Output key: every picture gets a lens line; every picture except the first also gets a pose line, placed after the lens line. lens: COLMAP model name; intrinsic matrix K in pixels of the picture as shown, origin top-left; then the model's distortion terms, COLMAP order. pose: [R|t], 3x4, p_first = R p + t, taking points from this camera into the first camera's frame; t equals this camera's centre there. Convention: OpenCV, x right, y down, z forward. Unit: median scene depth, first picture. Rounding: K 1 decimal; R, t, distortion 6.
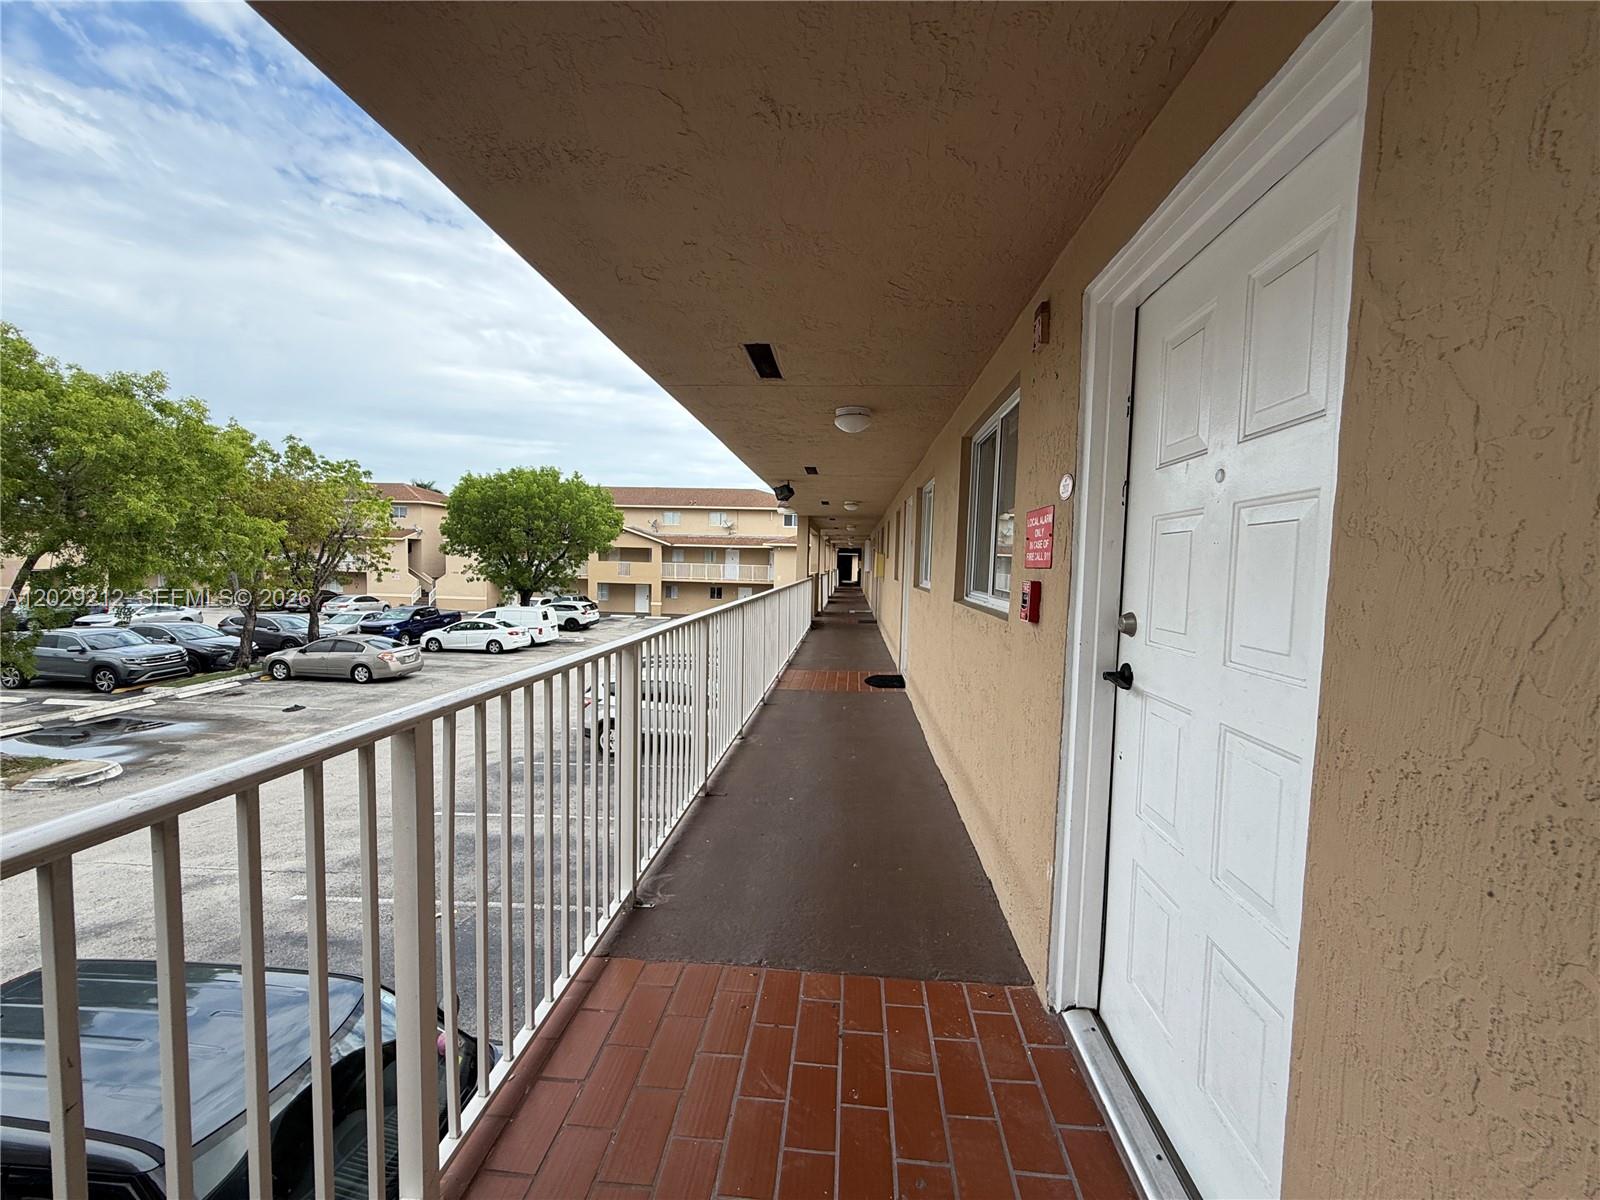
lens RADIAL K [[638.8, 0, 803.6], [0, 638.8, 603.3], [0, 0, 1]] dist [0.001614, -0.000442]
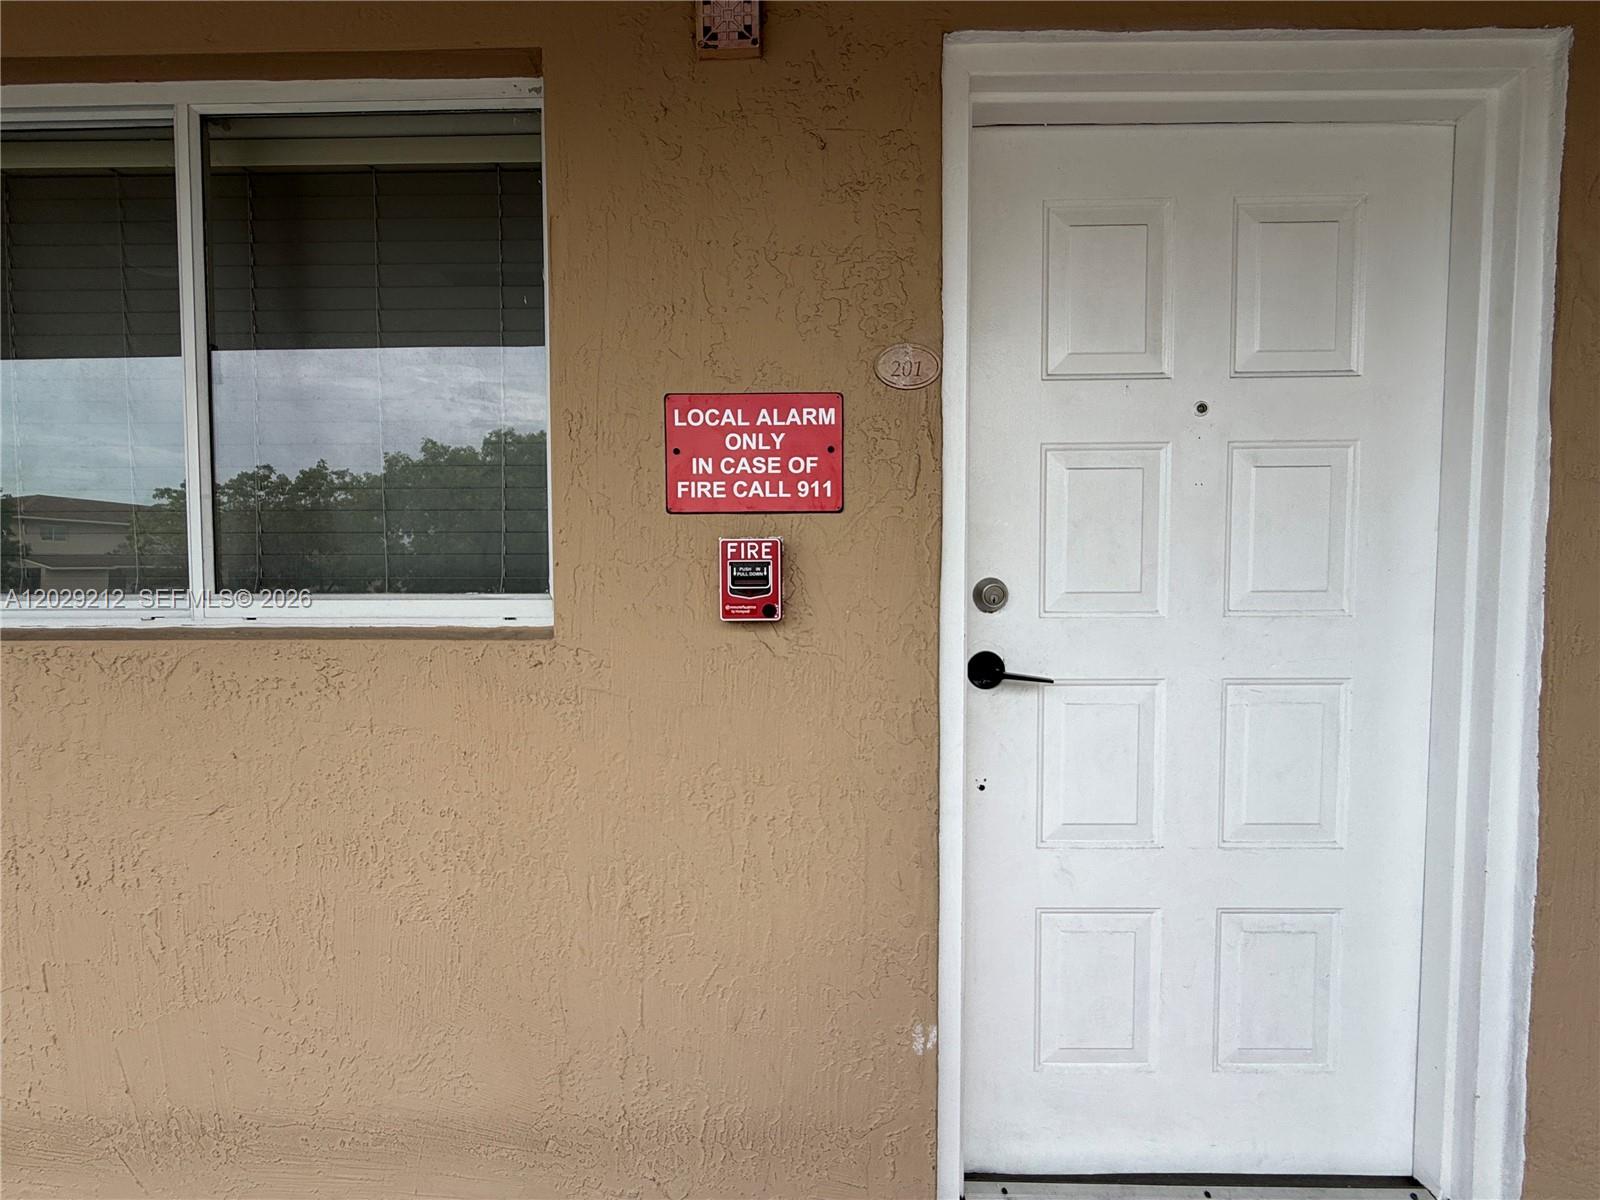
lens RADIAL K [[638.8, 0, 799.6], [0, 638.8, 598.5], [0, 0, 1]] dist [0.001614, -0.000442]
pose [[-0.061055, -0.075466, 0.995277, -0.233950], [0.064638, 0.994746, 0.079391, -0.043713], [-0.996039, 0.069180, -0.055857, 1.676241]]
